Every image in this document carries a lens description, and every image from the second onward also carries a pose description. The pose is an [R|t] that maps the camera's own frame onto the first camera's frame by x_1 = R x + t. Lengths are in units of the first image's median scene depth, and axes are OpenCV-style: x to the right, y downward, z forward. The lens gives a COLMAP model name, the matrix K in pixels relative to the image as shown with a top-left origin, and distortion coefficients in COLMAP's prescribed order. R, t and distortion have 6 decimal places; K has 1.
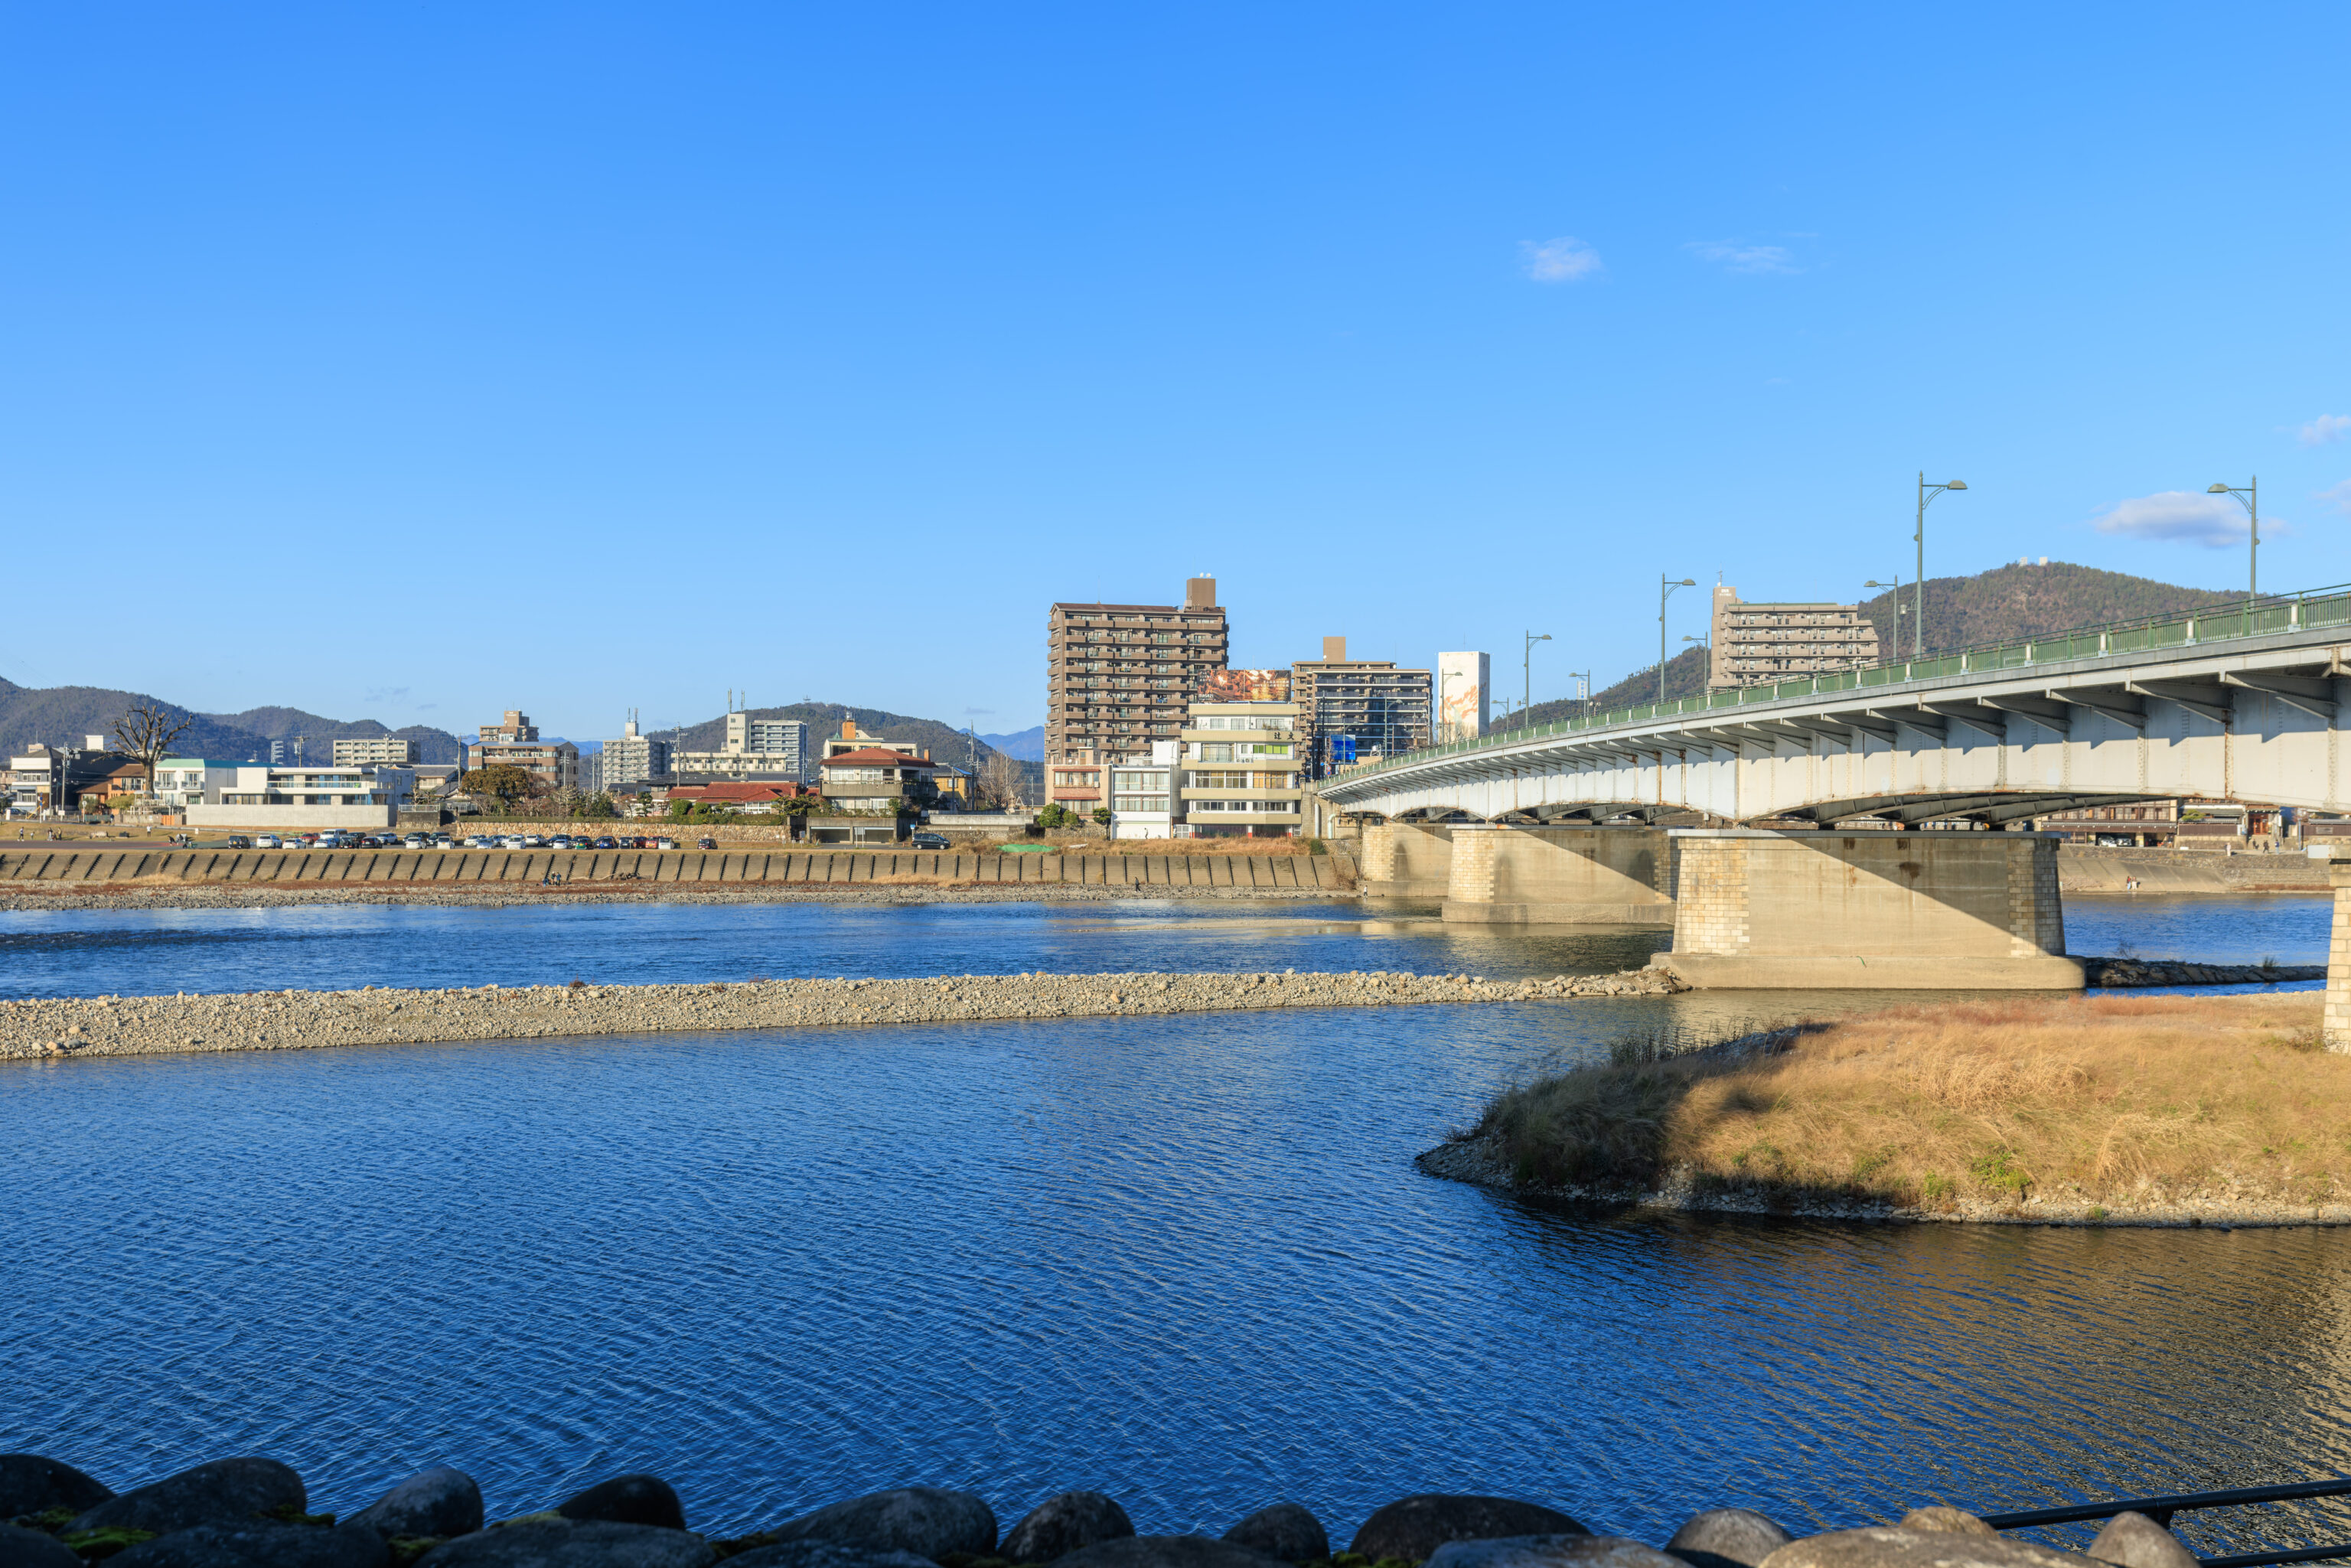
lens RADIAL K [[2253.0, 0, 1177.8], [0, 2253.0, 783.7], [0, 0, 1]] dist [0.016500, 0.000000]
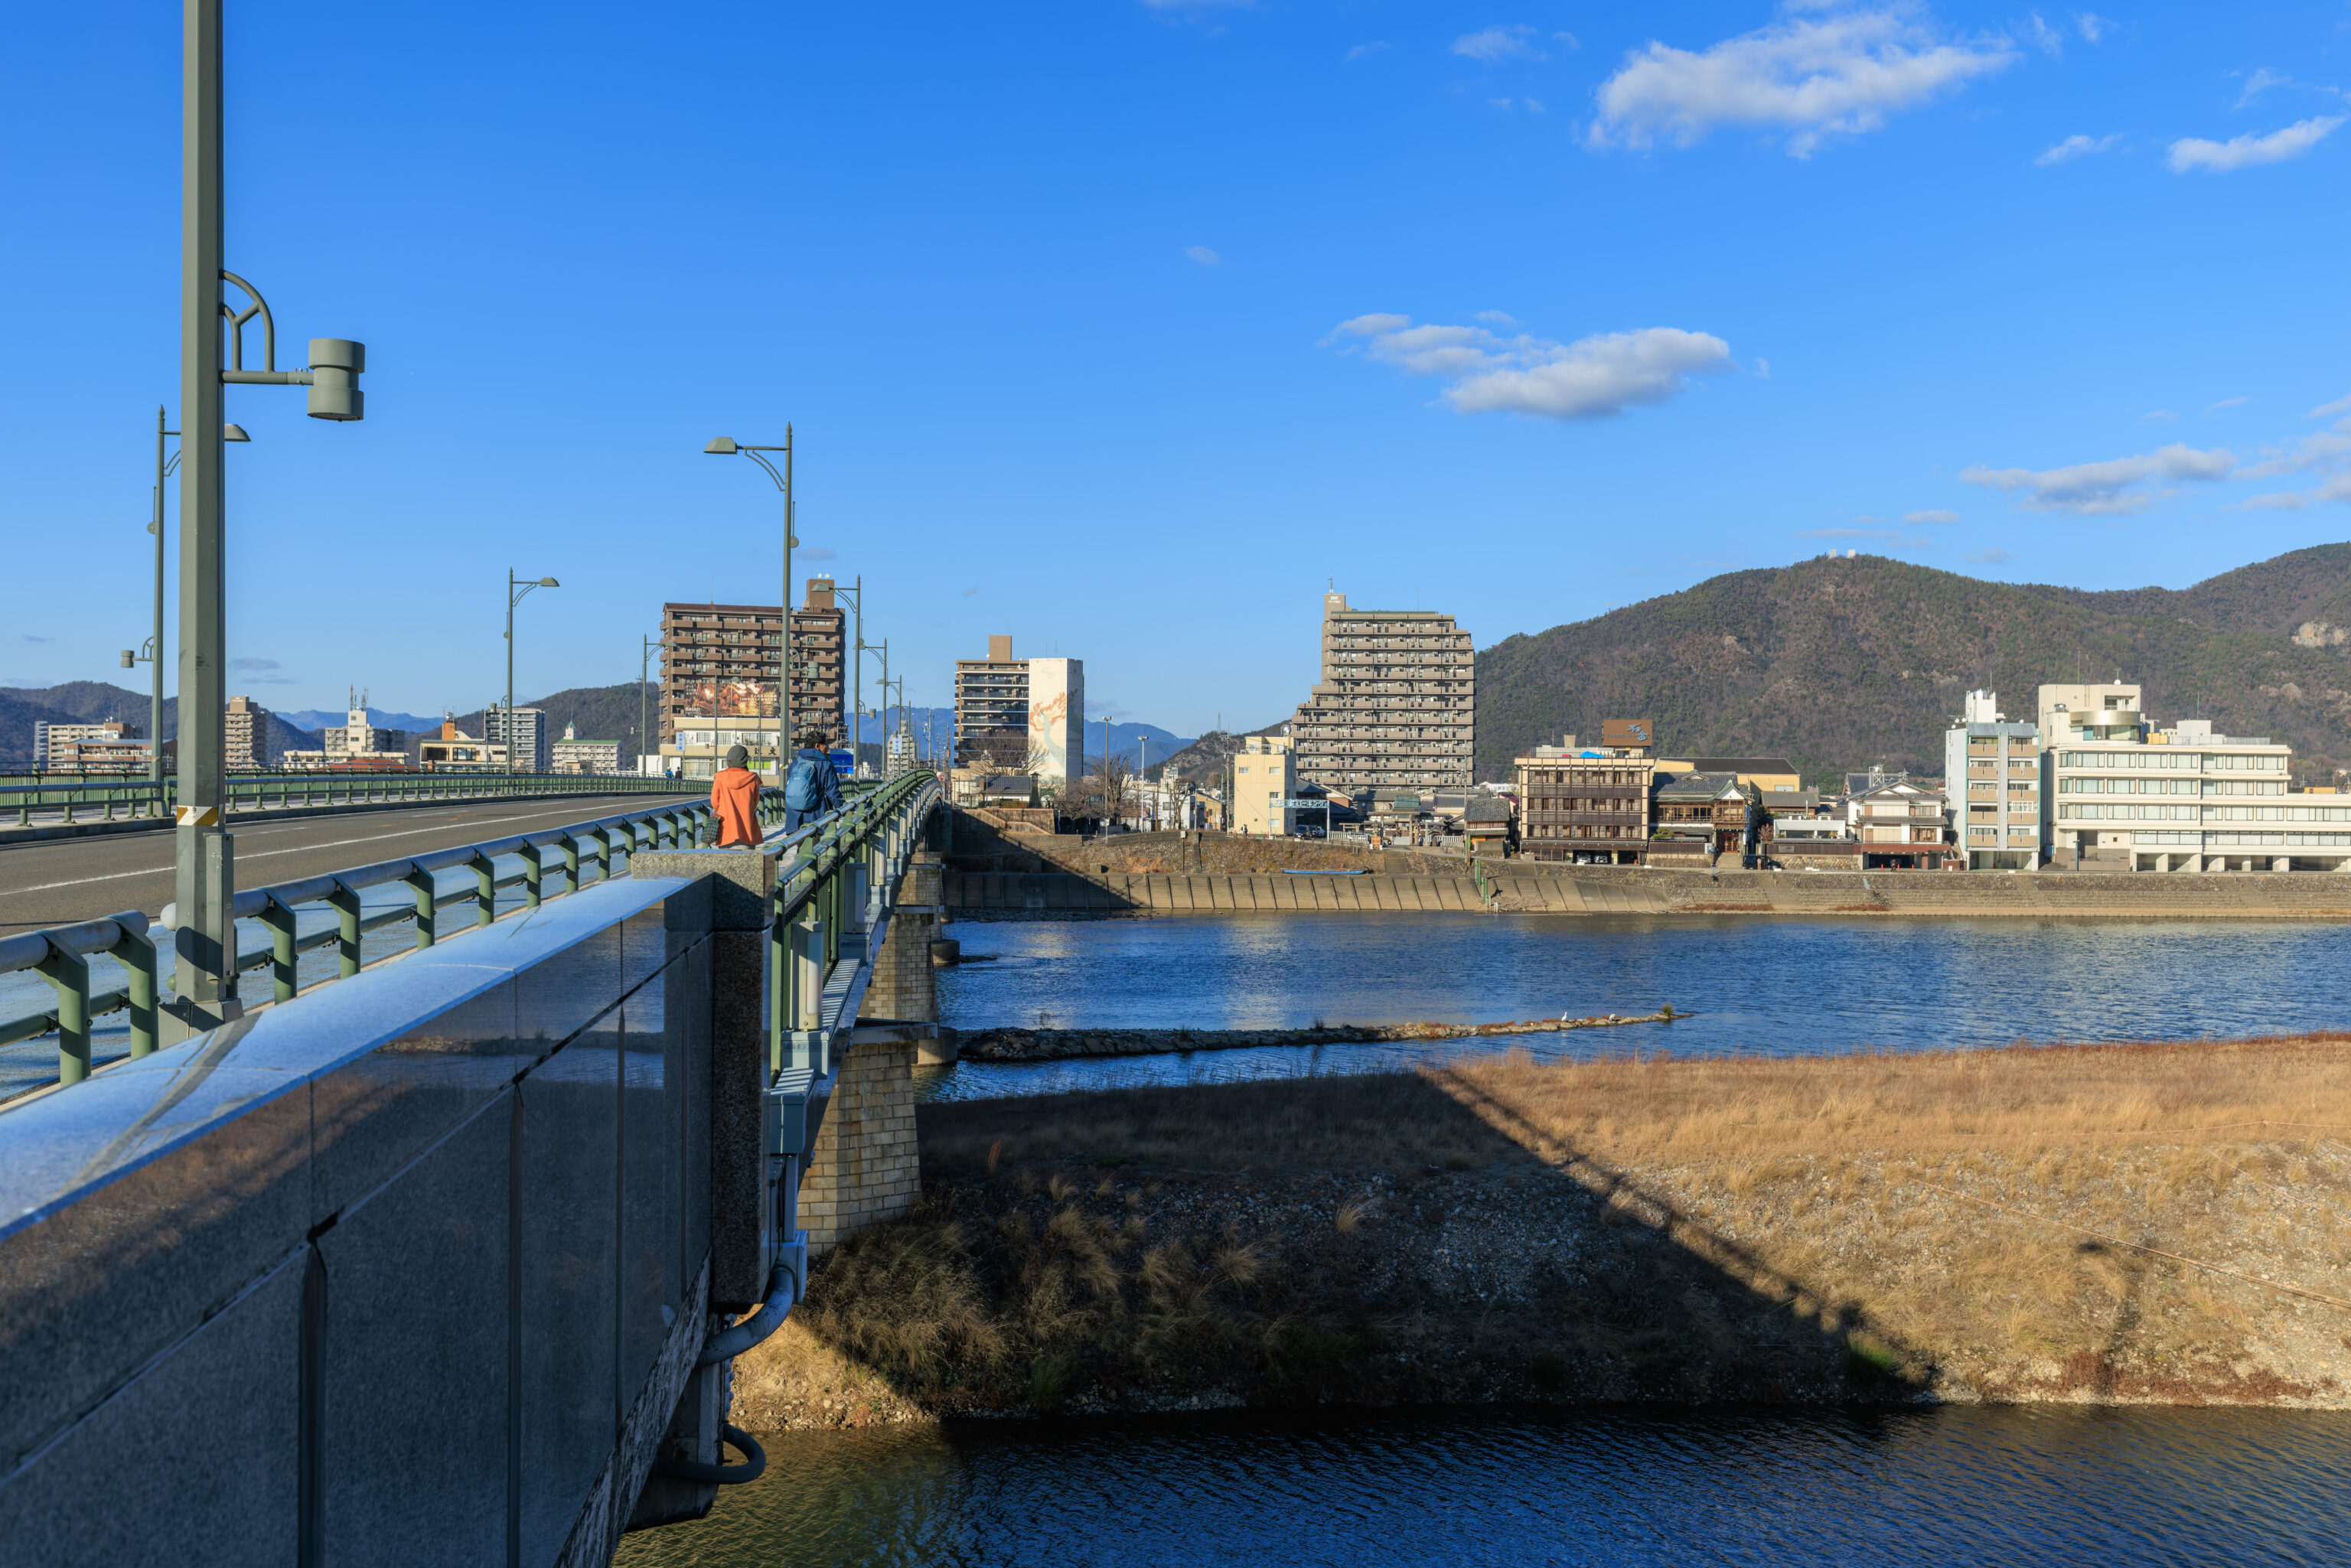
lens RADIAL K [[2253.0, 0, 1178.9], [0, 2253.0, 789.4], [0, 0, 1]] dist [0.016500, 0.000000]
pose [[0.998000, 0.004240, 0.063074, 0.431191], [-0.004933, 0.999929, 0.010840, -0.041394], [-0.063023, -0.011129, 0.997950, -0.004048]]
